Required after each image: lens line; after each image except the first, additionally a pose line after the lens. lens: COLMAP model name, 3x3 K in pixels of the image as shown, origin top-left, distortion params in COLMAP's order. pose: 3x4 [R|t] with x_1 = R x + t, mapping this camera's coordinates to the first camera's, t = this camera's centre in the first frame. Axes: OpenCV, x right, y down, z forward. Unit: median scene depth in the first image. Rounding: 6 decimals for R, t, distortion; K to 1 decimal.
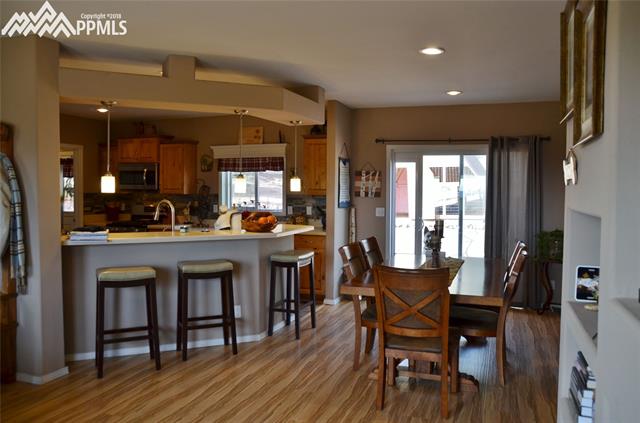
lens RADIAL K [[507.3, 0, 320.0], [0, 507.3, 212.0], [0, 0, 1]] dist [-0.055943, 0.004333]
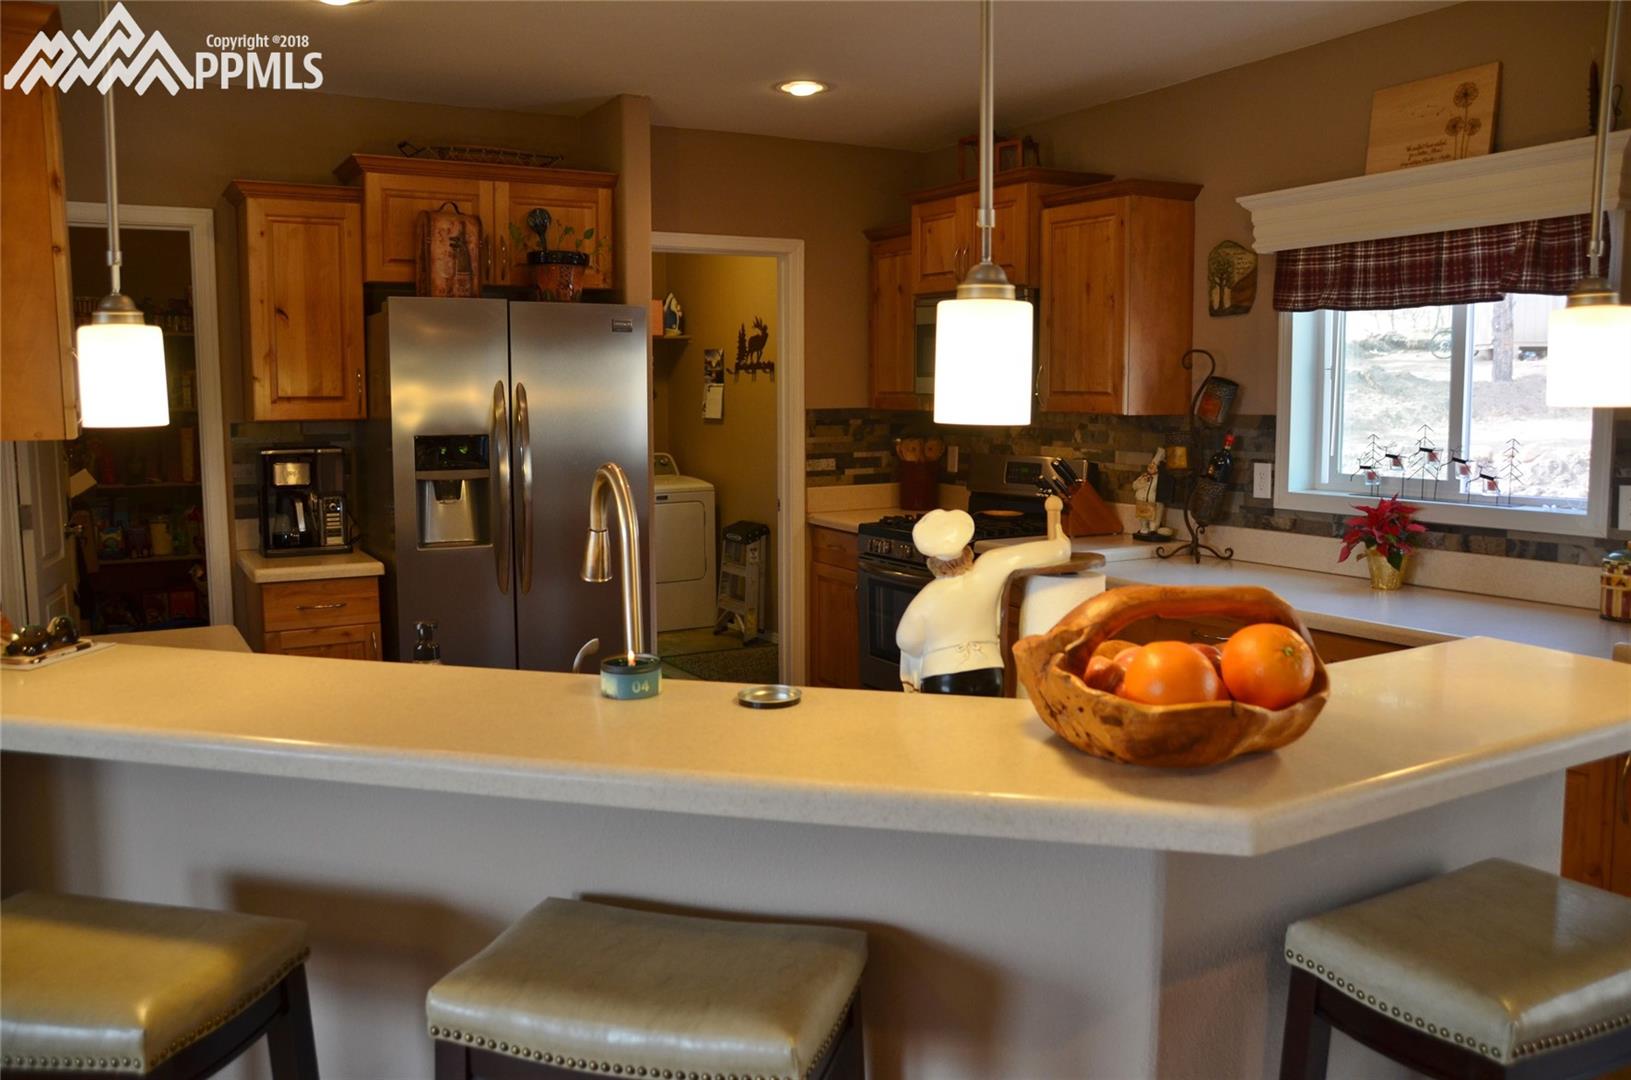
lens RADIAL K [[1292.9, 0, 820.8], [0, 1292.9, 536.5], [0, 0, 1]] dist [-0.055943, 0.004333]
pose [[0.768791, 0.061813, -0.636506, 0.005865], [-0.019741, 0.997137, 0.072991, -0.019892], [0.639196, -0.043549, 0.767810, 0.446084]]
